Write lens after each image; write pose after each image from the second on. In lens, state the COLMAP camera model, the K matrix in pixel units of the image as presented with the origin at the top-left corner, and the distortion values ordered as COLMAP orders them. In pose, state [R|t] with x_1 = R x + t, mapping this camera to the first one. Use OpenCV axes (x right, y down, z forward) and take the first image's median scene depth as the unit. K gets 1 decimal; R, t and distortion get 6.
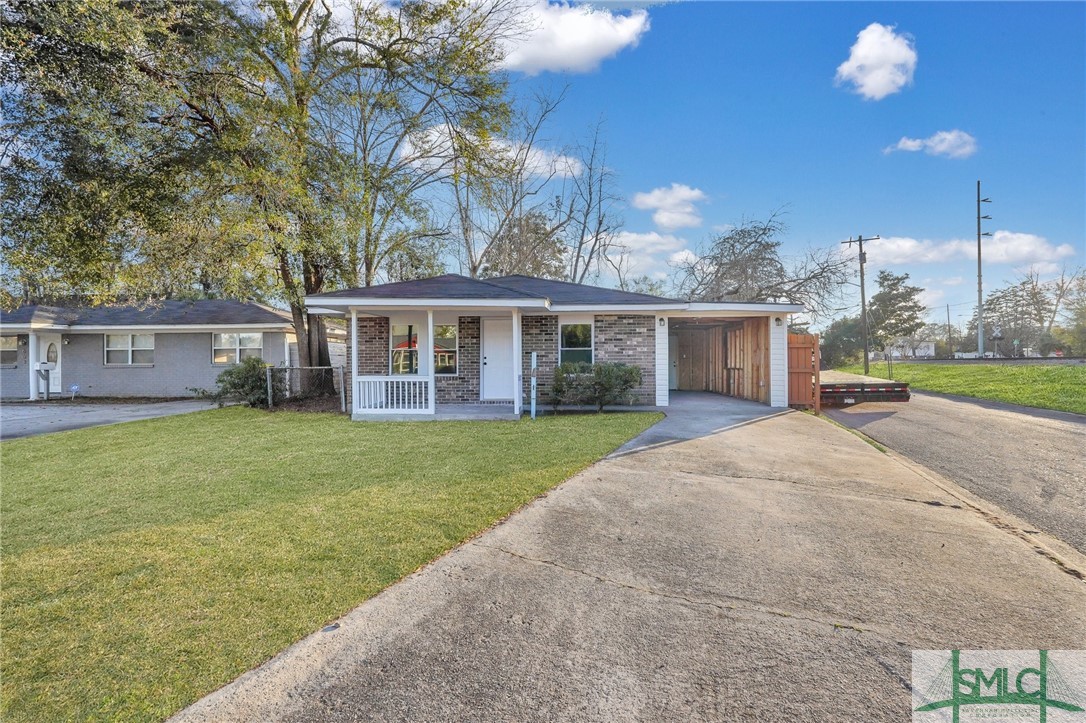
lens RADIAL K [[486.9, 0, 543.0], [0, 486.9, 361.5], [0, 0, 1]] dist [-0.015280, 0.010102]
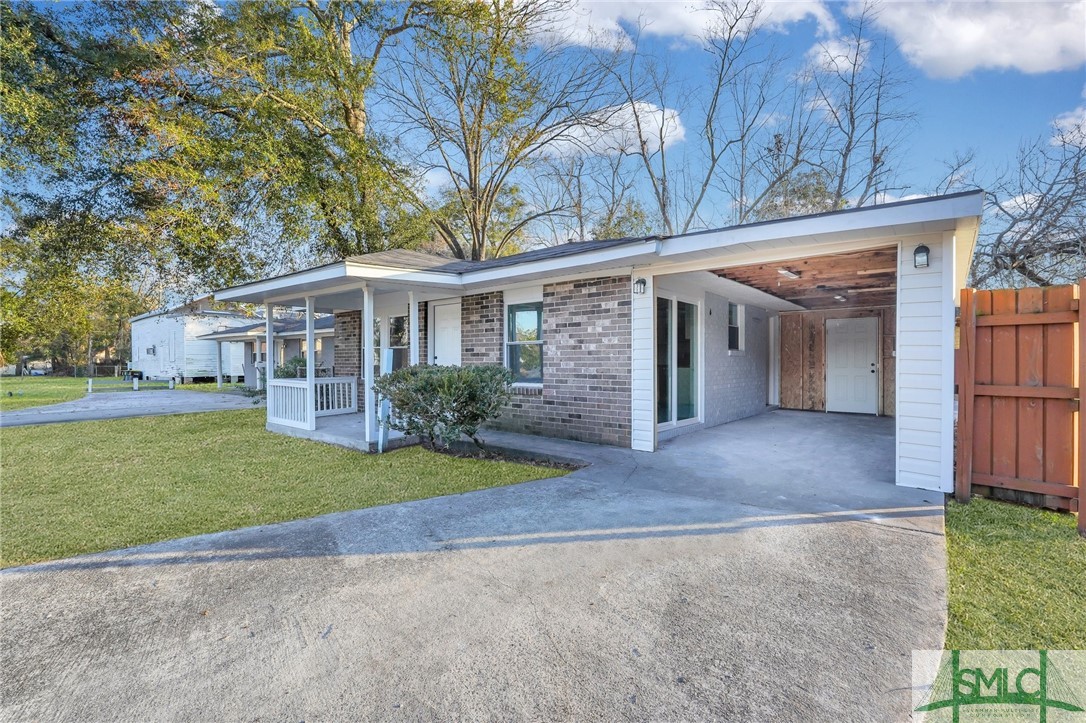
lens RADIAL K [[491.7, 0, 533.2], [0, 491.7, 352.3], [0, 0, 1]] dist [0.002968, 0.000578]
pose [[0.798841, -0.008620, -0.601481, 0.455373], [-0.004624, 0.999780, -0.020470, -0.001029], [0.601525, 0.019133, 0.798625, 0.512681]]
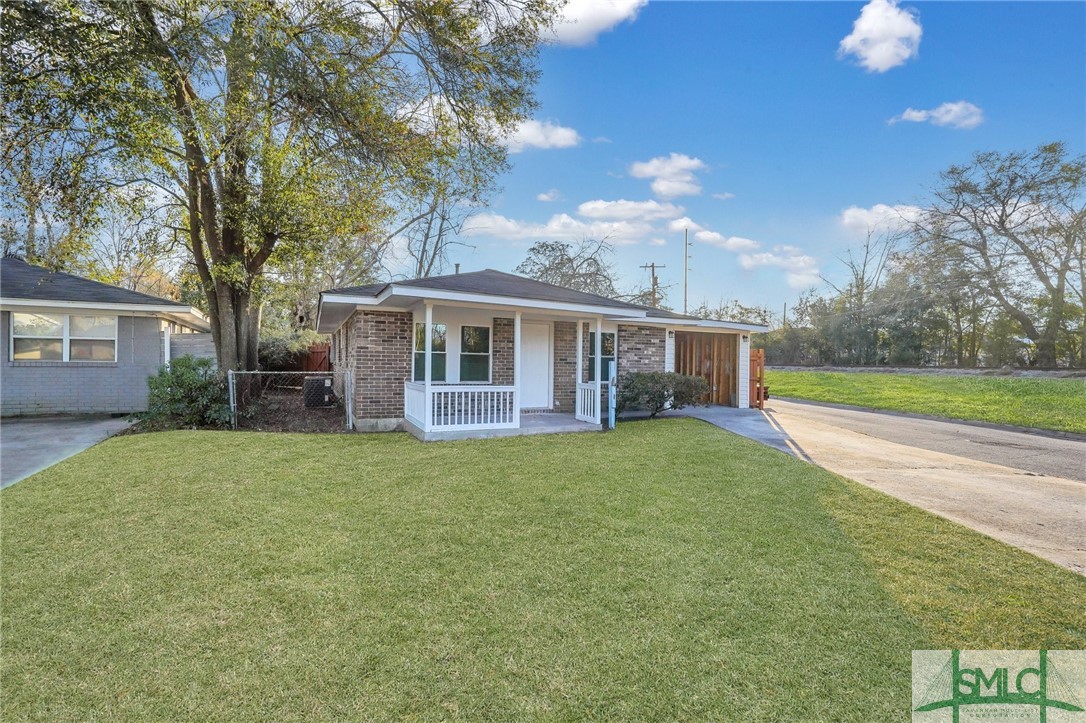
lens RADIAL K [[491.7, 0, 533.2], [0, 491.7, 352.3], [0, 0, 1]] dist [0.002968, 0.000578]
pose [[0.875447, 0.027735, 0.482518, -0.559540], [-0.021260, 0.999596, -0.018883, -0.012631], [-0.482847, 0.006272, 0.875682, 0.168252]]
